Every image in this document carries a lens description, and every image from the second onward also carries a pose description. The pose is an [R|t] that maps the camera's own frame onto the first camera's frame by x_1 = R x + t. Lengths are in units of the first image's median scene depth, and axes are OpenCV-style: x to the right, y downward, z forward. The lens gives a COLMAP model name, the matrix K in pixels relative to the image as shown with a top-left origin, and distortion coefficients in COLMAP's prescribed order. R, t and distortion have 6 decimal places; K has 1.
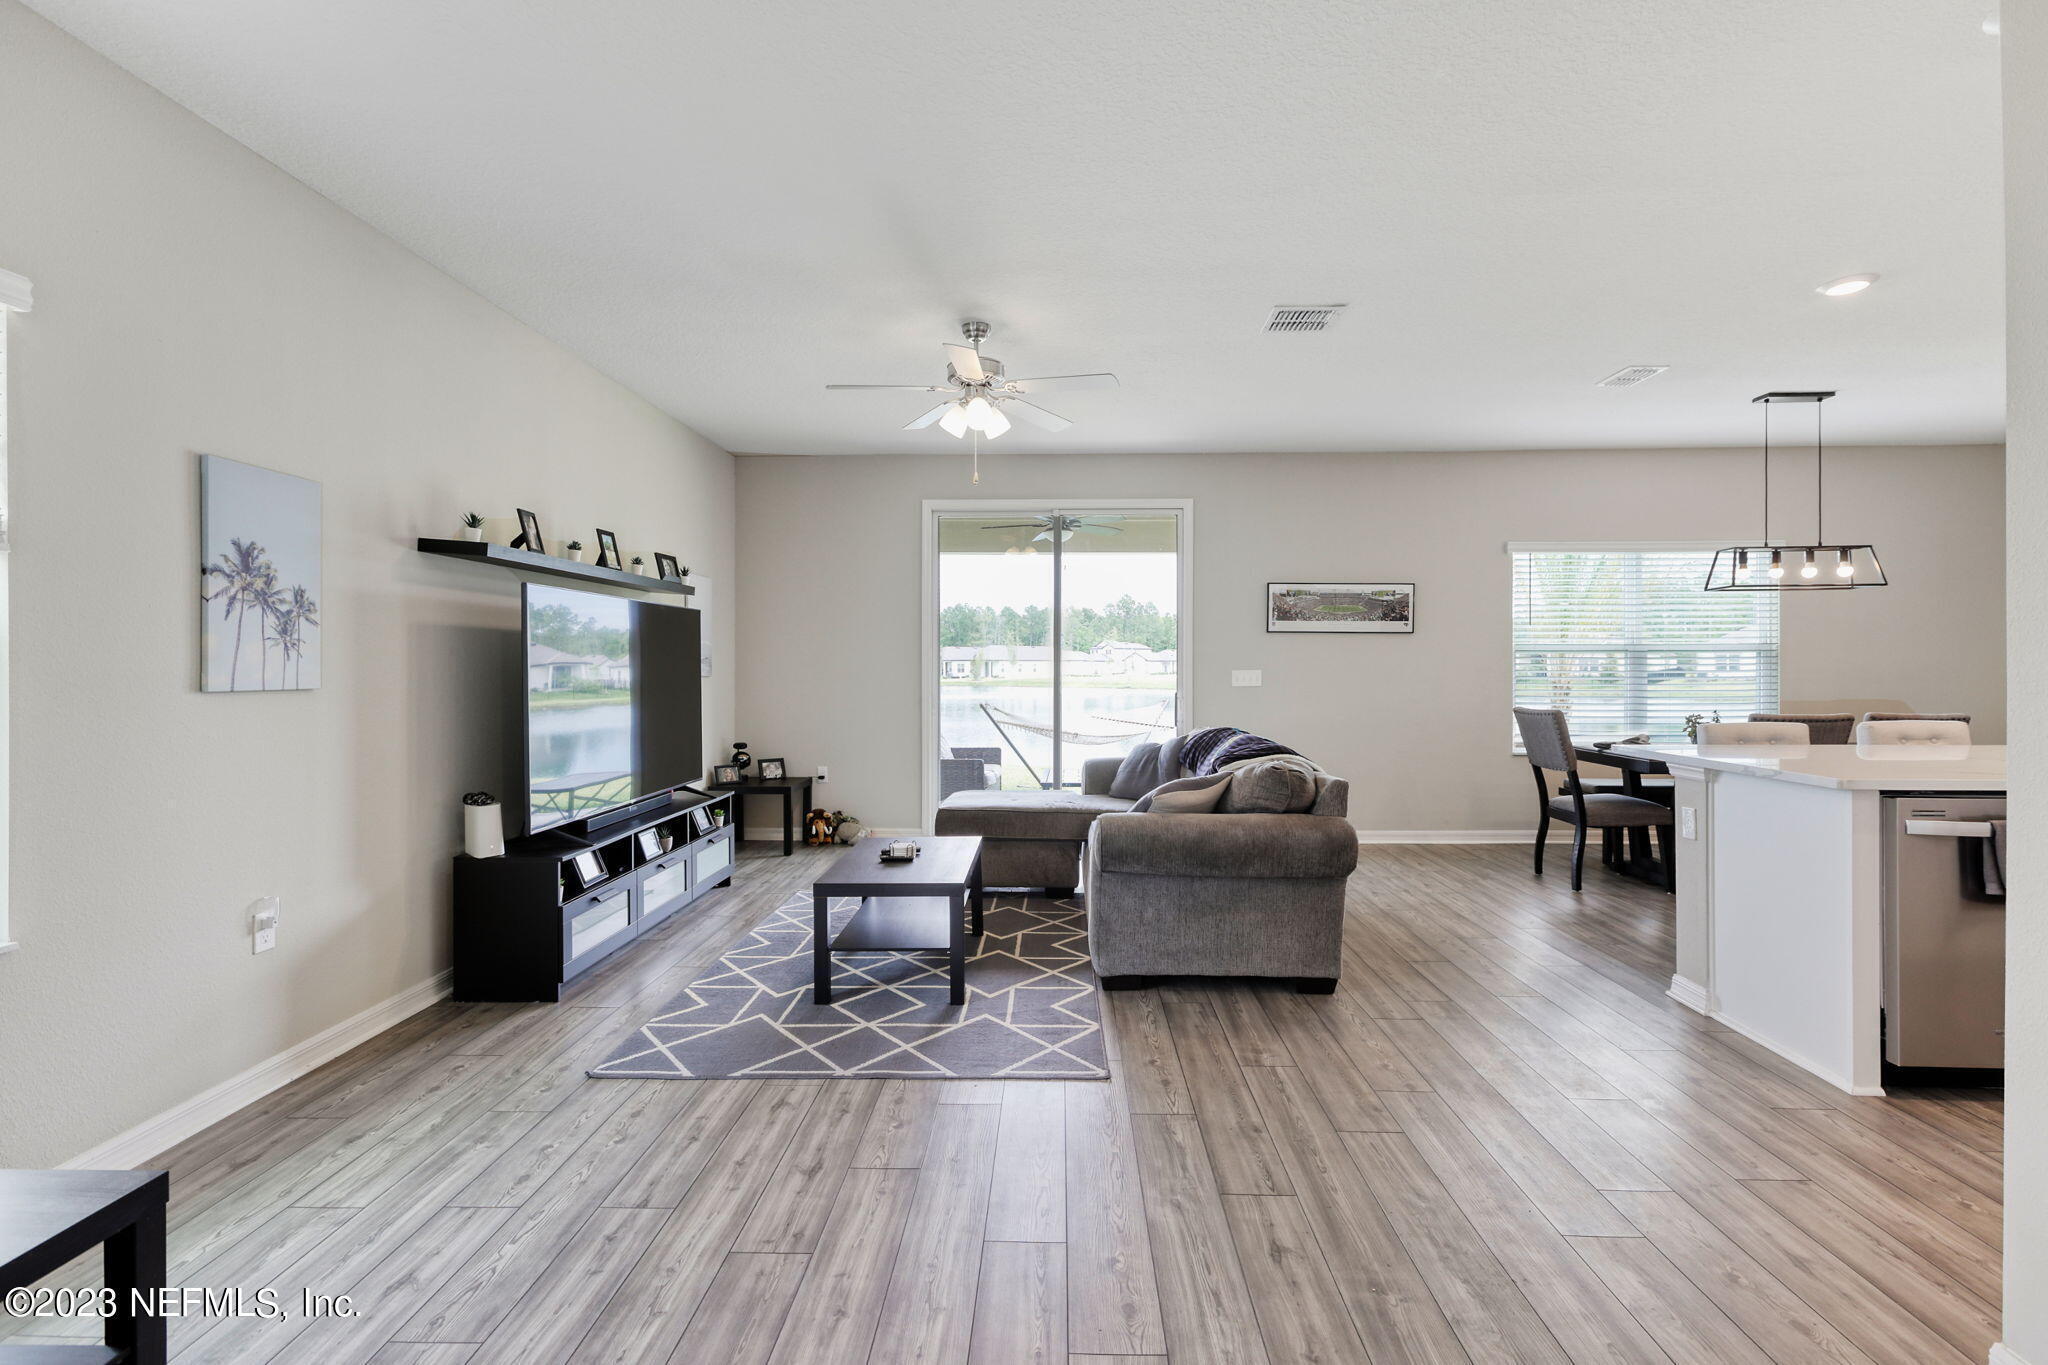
lens RADIAL K [[918.4, 0, 1037.9], [0, 918.4, 668.7], [0, 0, 1]] dist [0.002187, 0.000277]
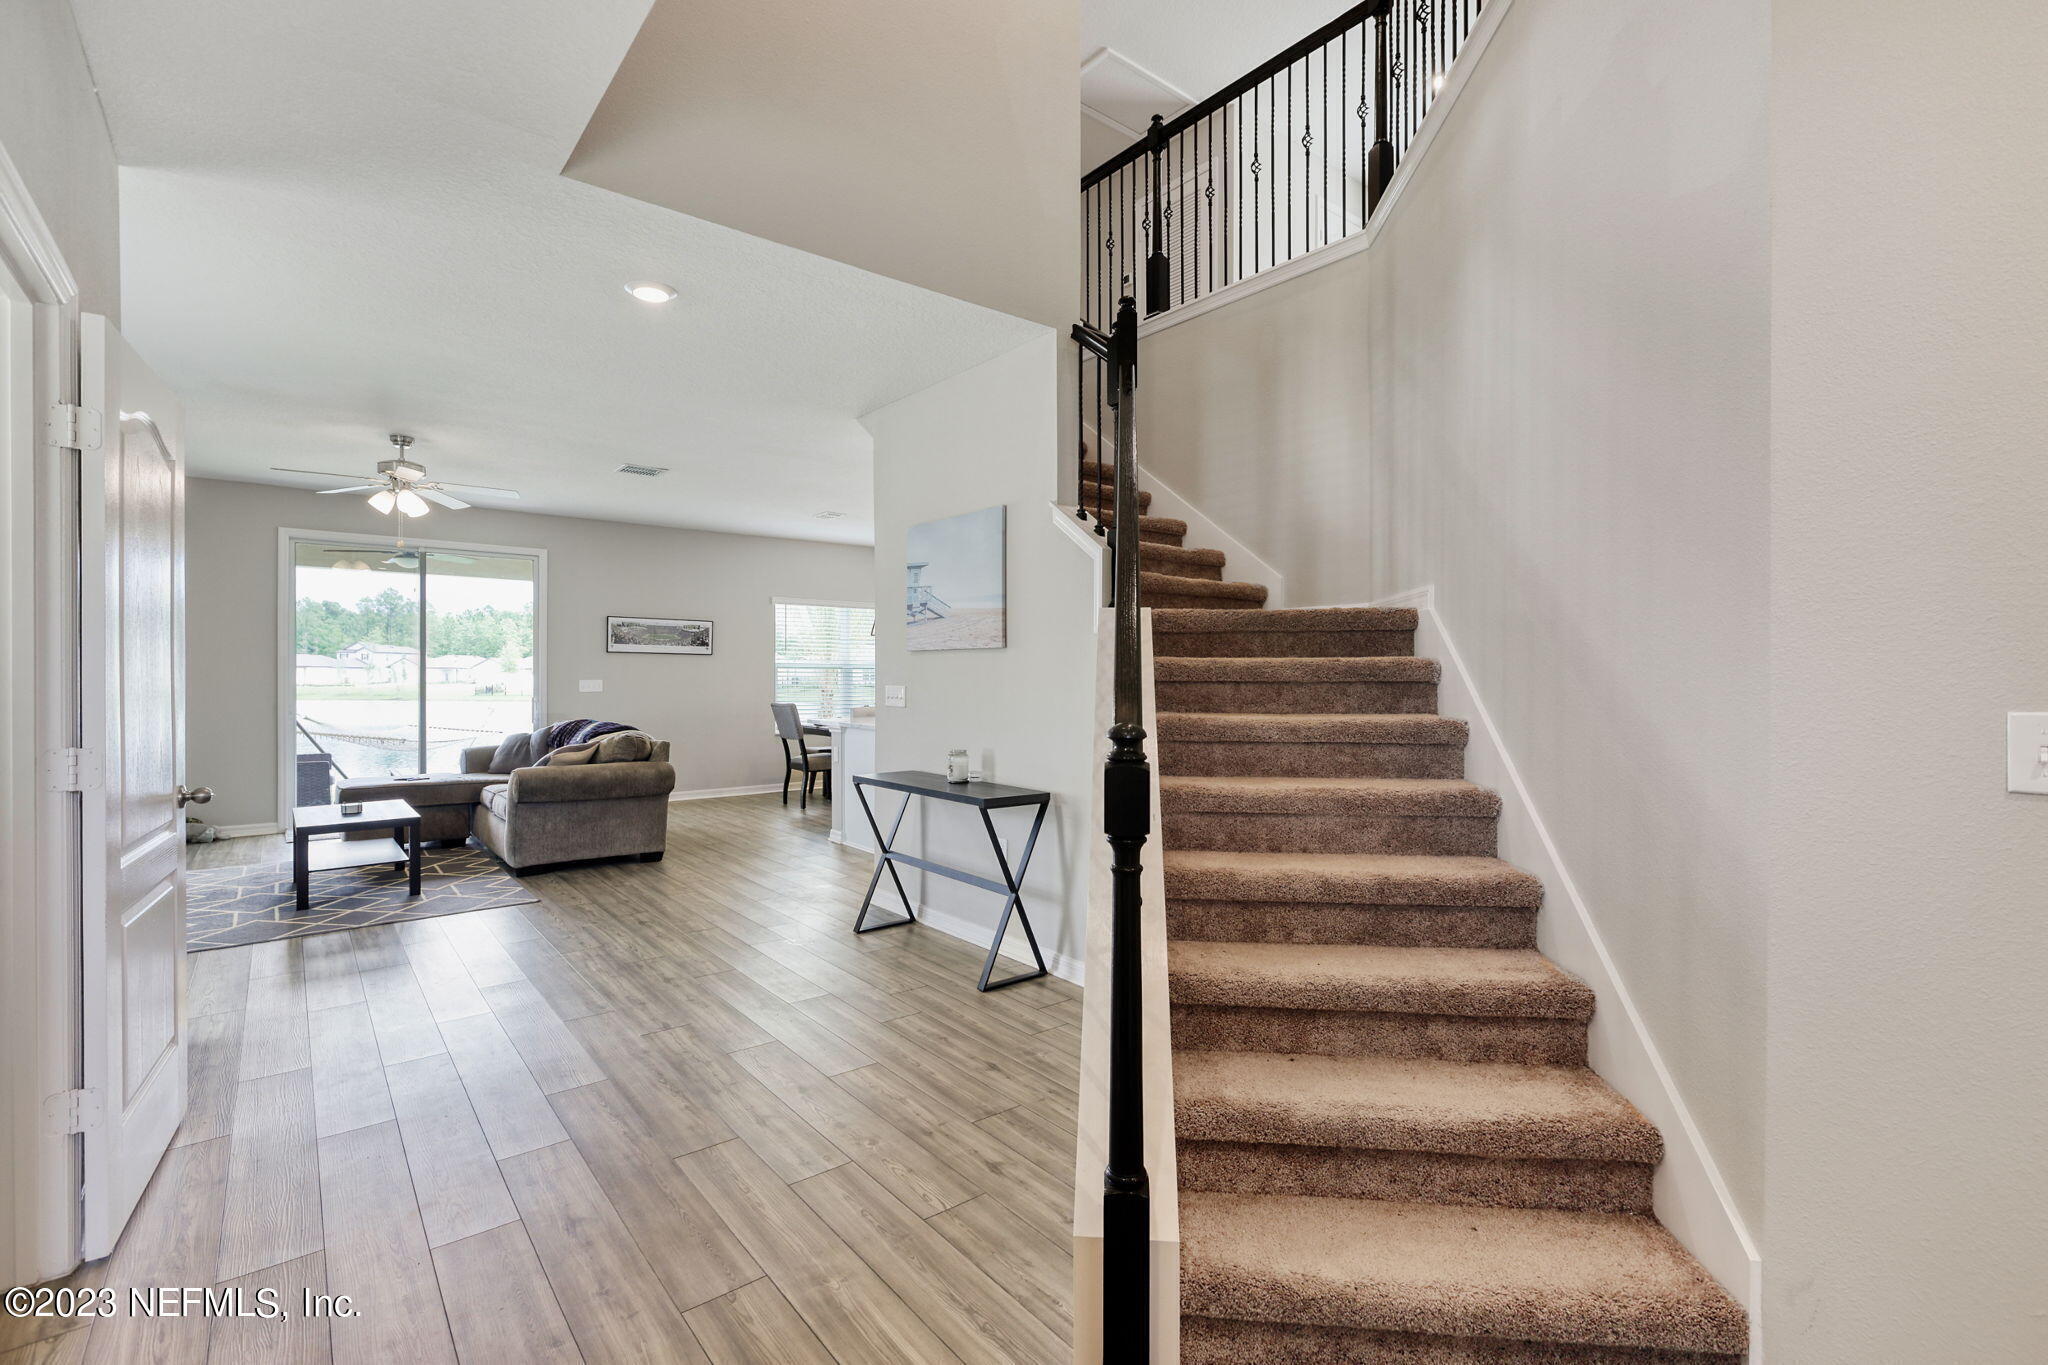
lens RADIAL K [[918.4, 0, 1027.5], [0, 918.4, 692.5], [0, 0, 1]] dist [0.002187, 0.000277]
pose [[0.761672, -0.006763, 0.647928, -0.251866], [-0.003669, 0.999884, 0.014750, -0.003634], [-0.647952, -0.013612, 0.761559, -0.706432]]
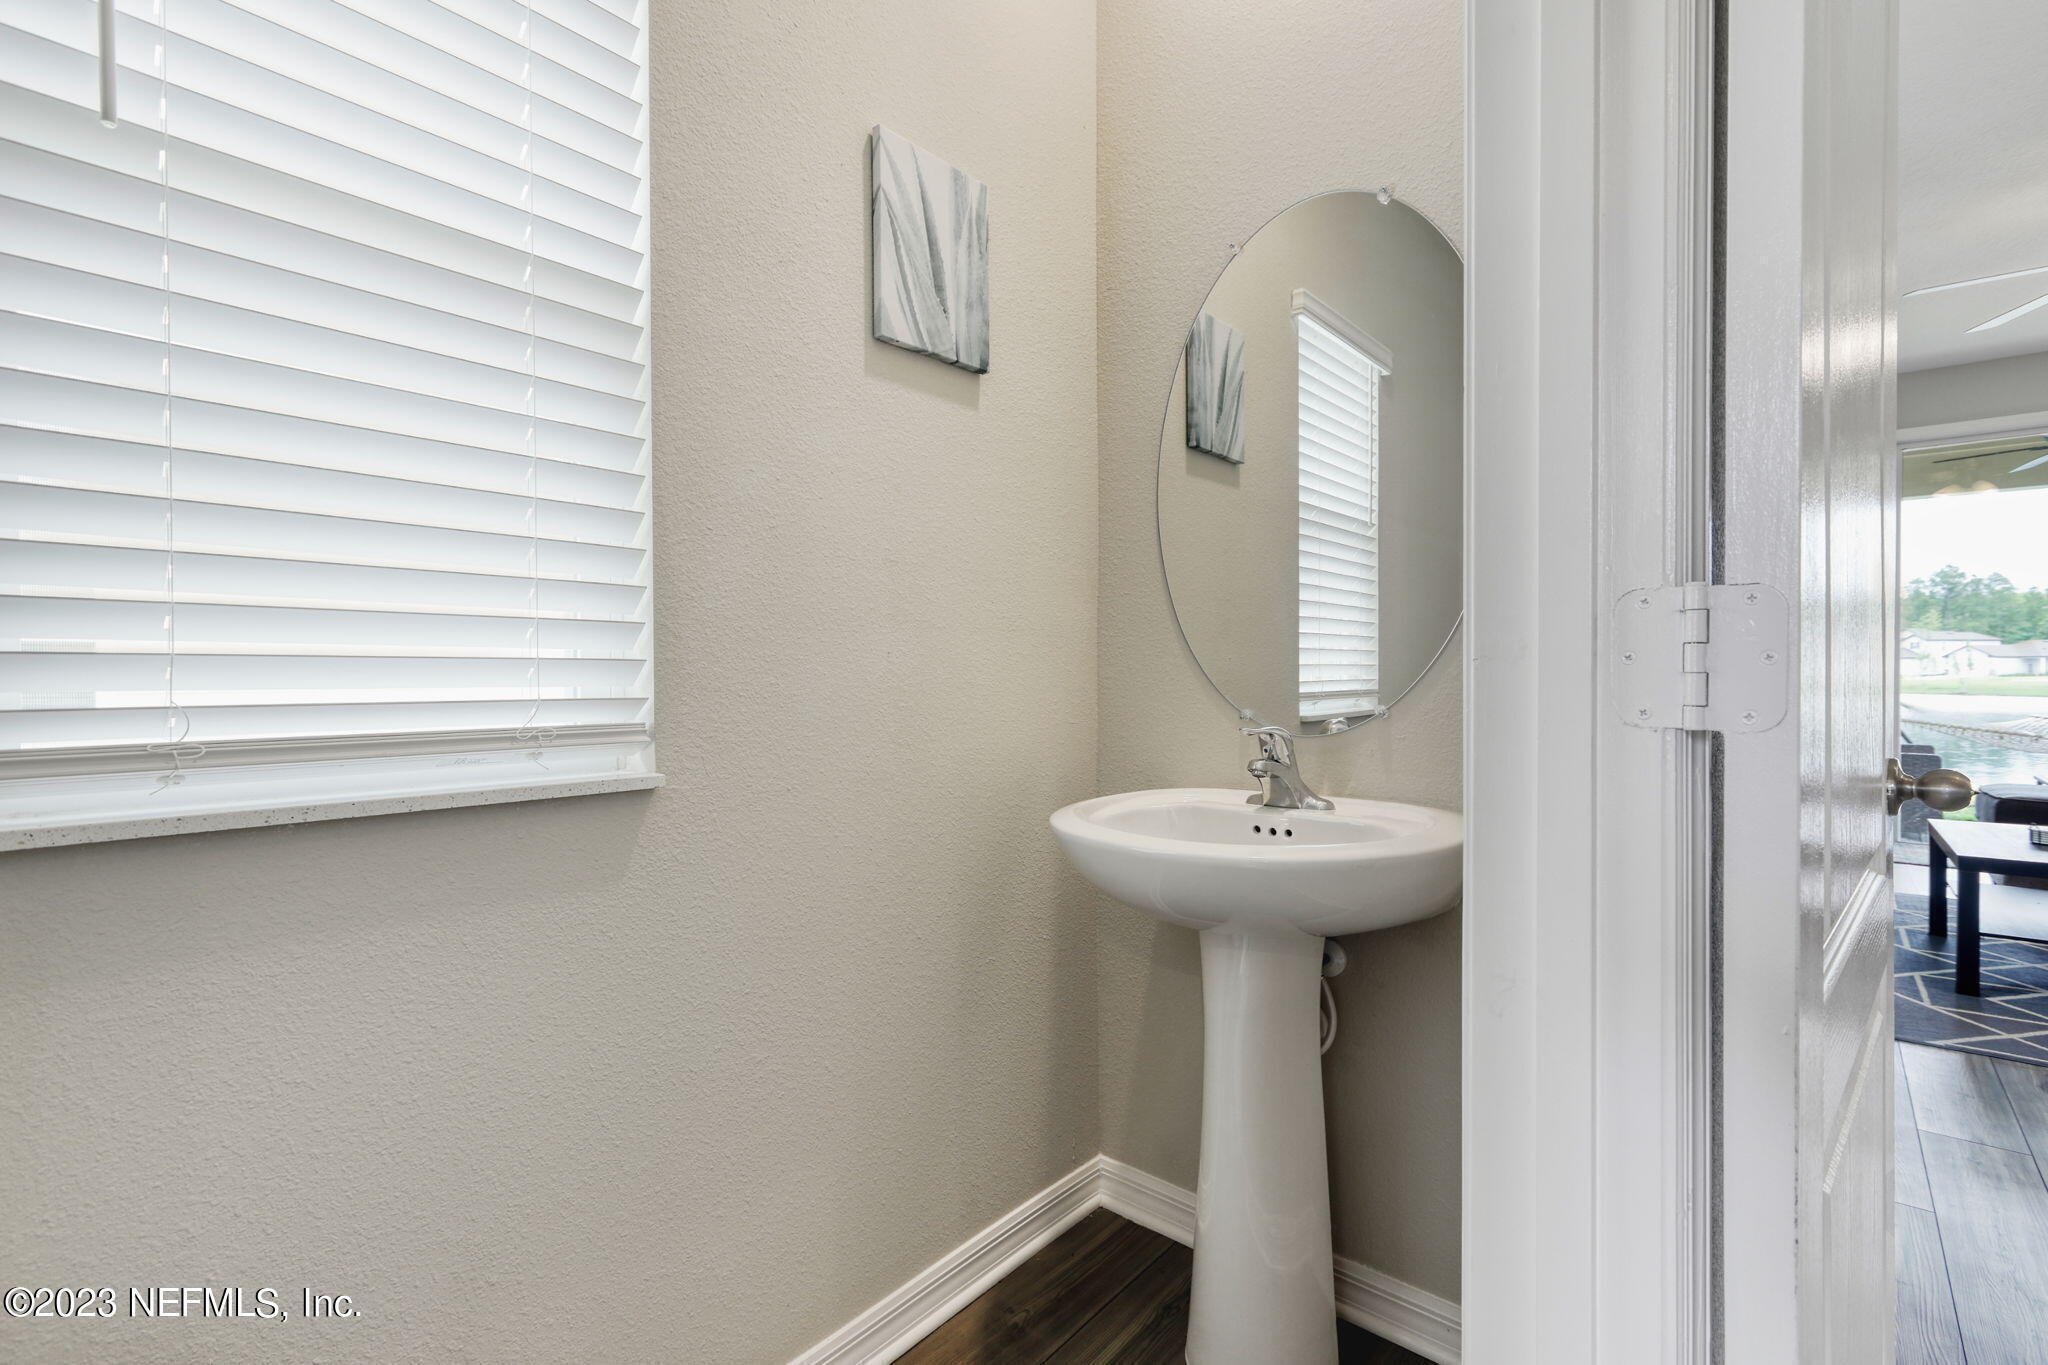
lens RADIAL K [[918.4, 0, 1045.4], [0, 918.4, 670.0], [0, 0, 1]] dist [0.002187, 0.000277]
pose [[0.781160, -0.000958, -0.624331, -0.310530], [0.001103, 0.999999, -0.000155, 0.047967], [0.624330, -0.000567, 0.781160, -0.186275]]
